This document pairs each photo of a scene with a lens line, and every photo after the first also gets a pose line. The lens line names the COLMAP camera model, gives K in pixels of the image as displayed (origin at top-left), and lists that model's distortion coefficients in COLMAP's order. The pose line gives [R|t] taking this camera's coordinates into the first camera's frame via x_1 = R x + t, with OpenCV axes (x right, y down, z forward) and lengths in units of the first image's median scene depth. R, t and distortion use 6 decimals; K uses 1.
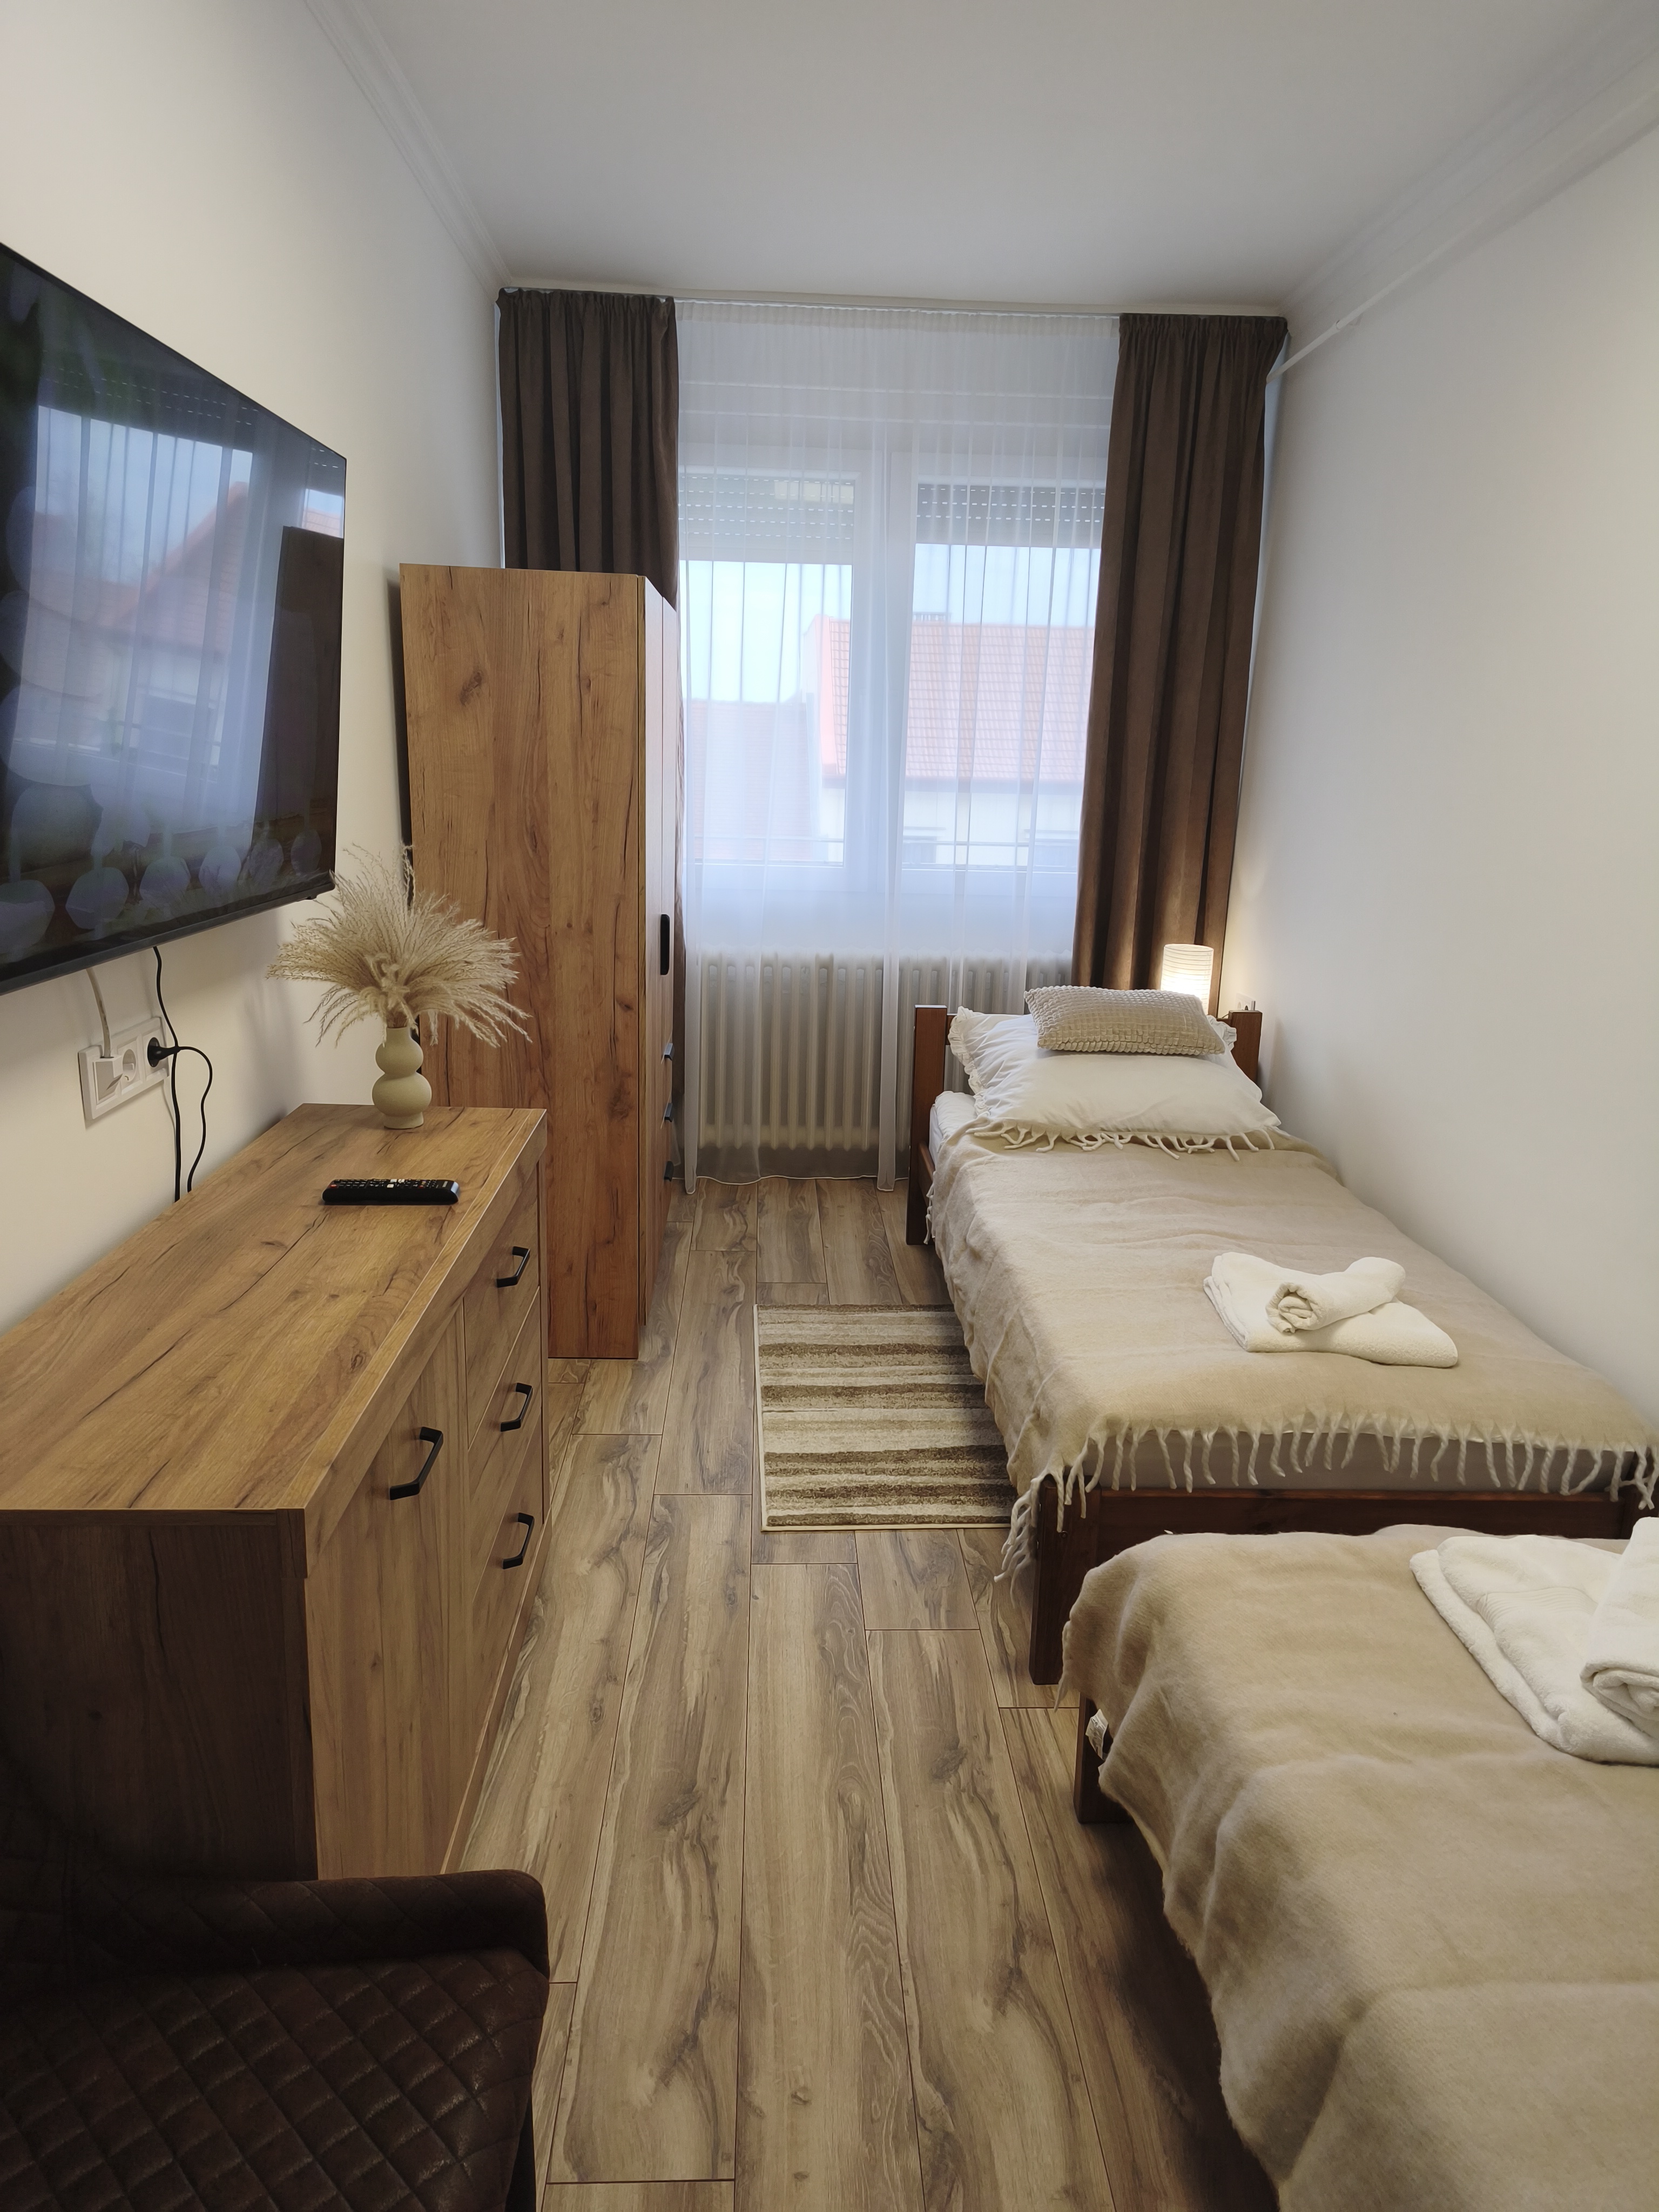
lens RADIAL K [[1437.6, 0, 829.5], [0, 1437.6, 1106.0], [0, 0, 1]] dist [0.043299, 0.003085]
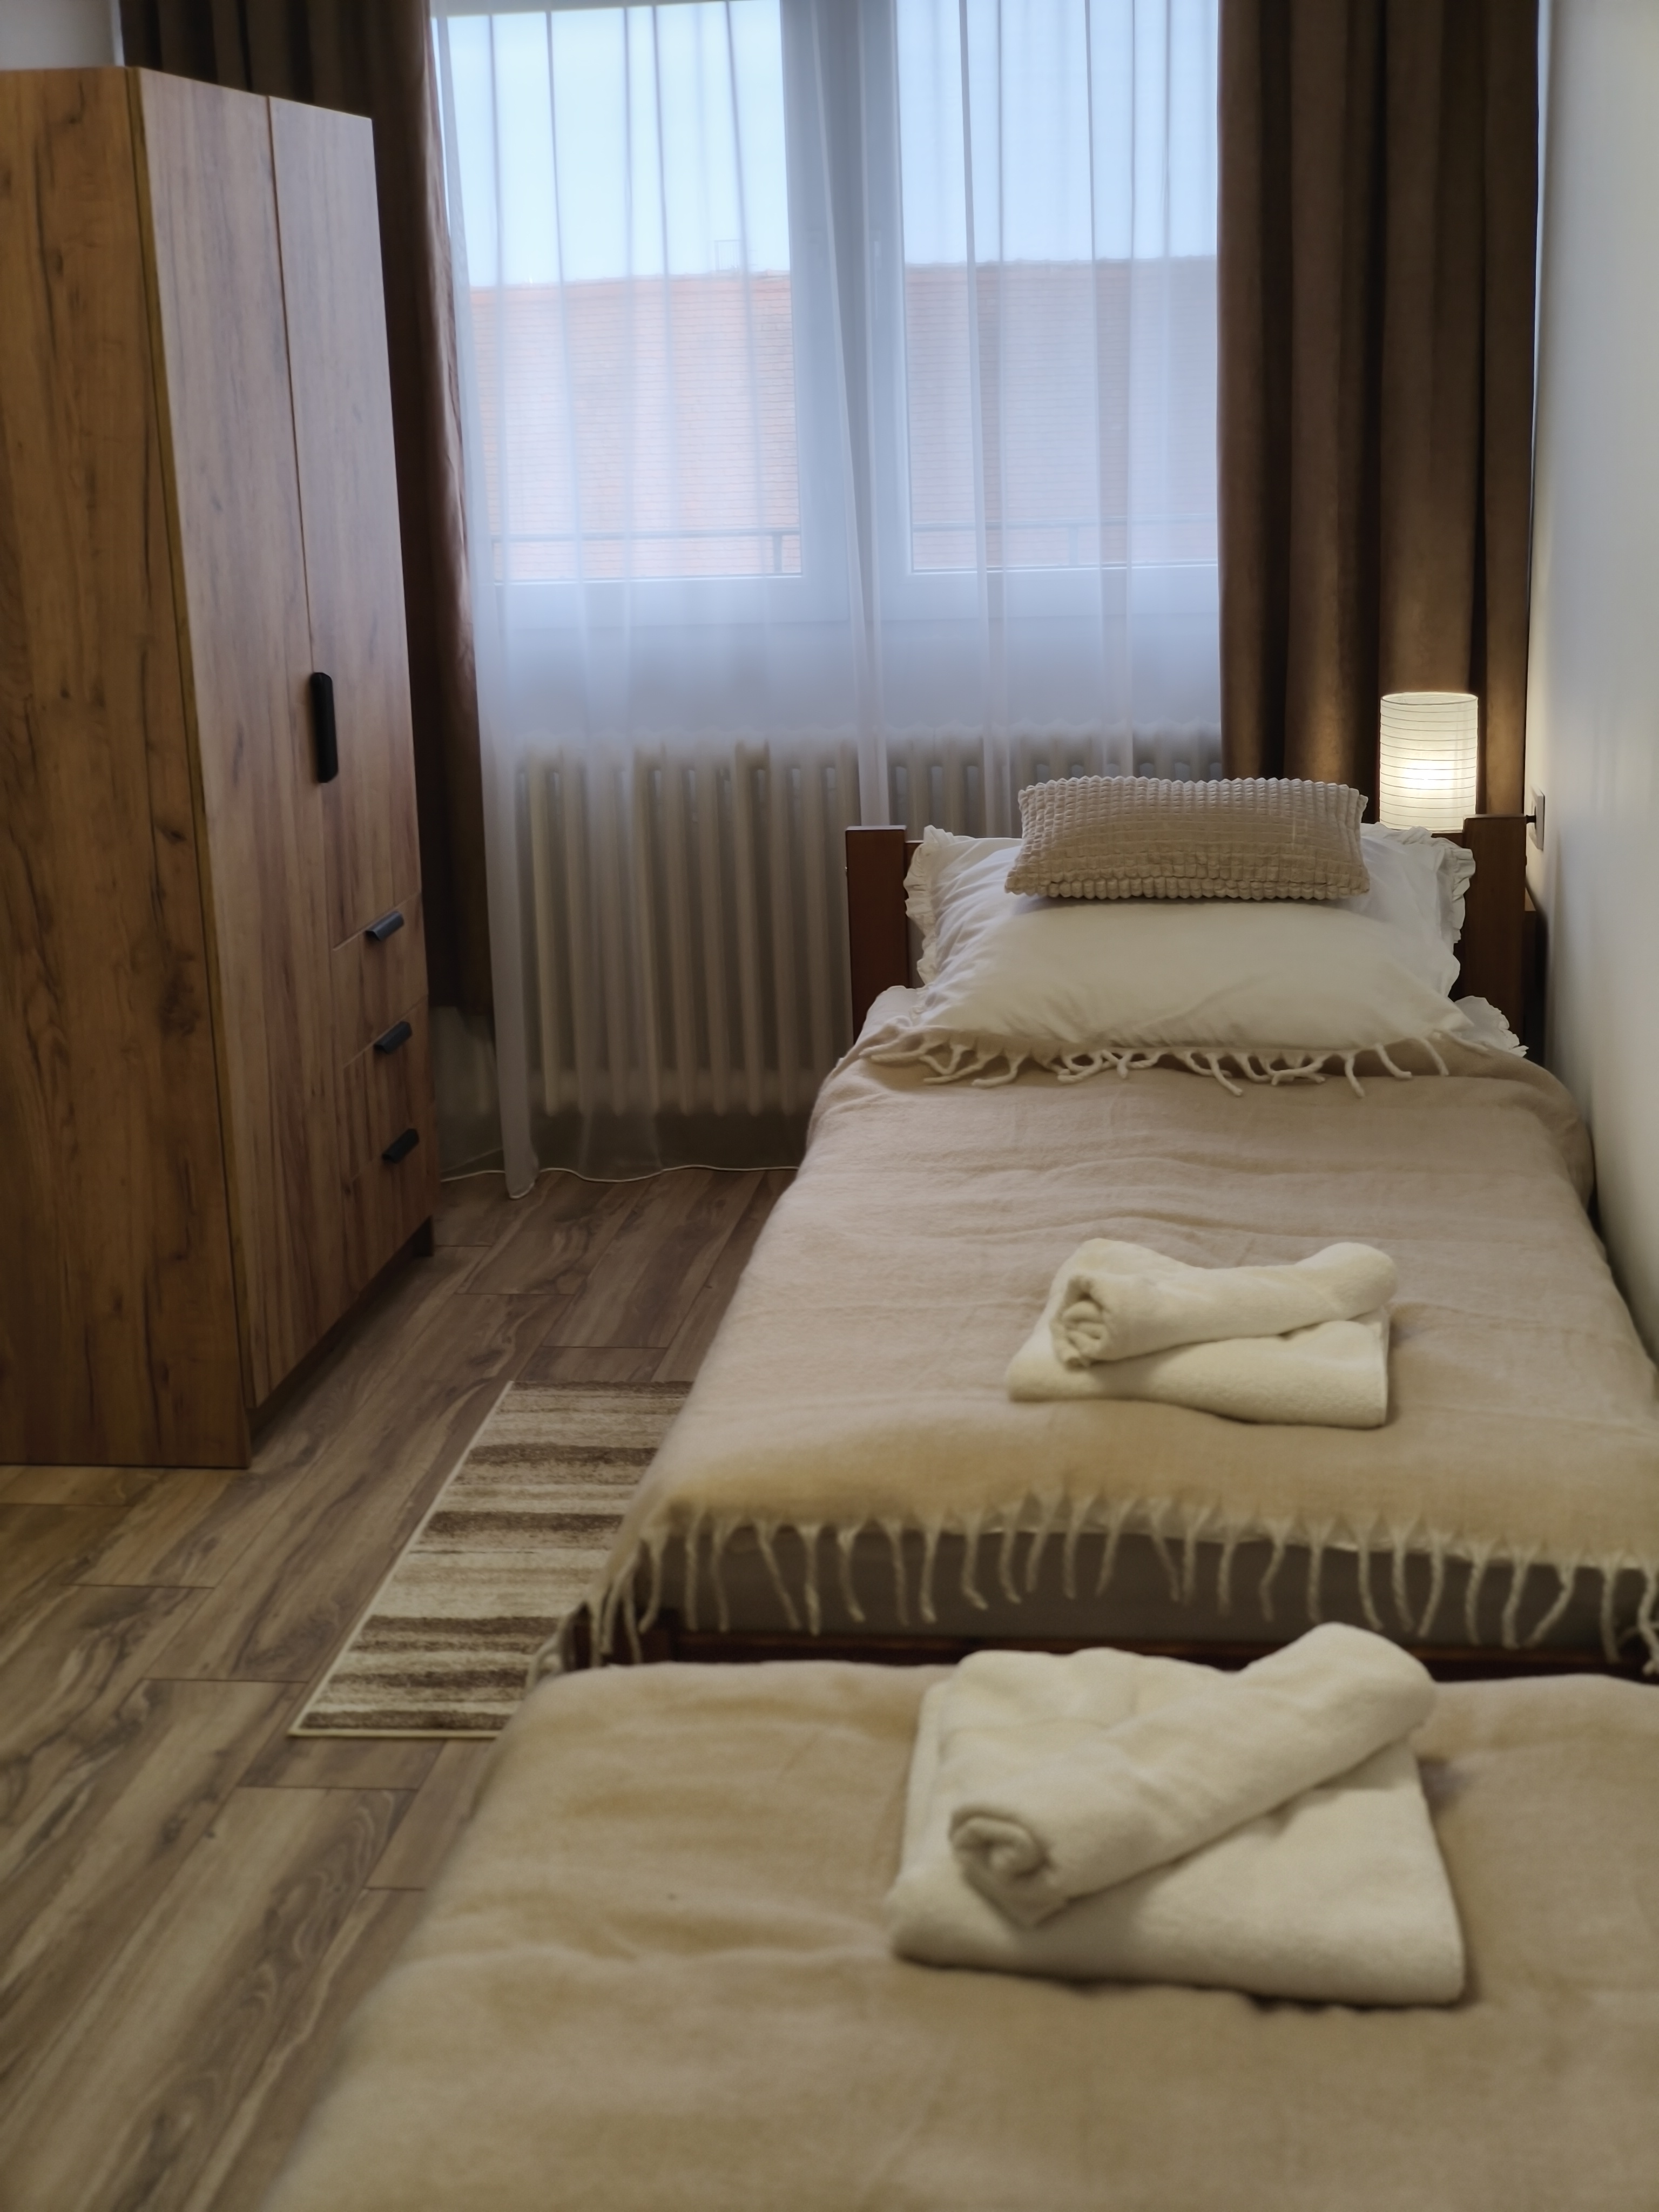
lens RADIAL K [[2967.2, 0, 829.5], [0, 2967.2, 1106.0], [0, 0, 1]] dist [0.010785, 0.138586]
pose [[0.983466, -0.017435, -0.180249, 0.326551], [0.017874, 0.999840, 0.000815, 0.041964], [0.180206, -0.004023, 0.983621, -0.097535]]
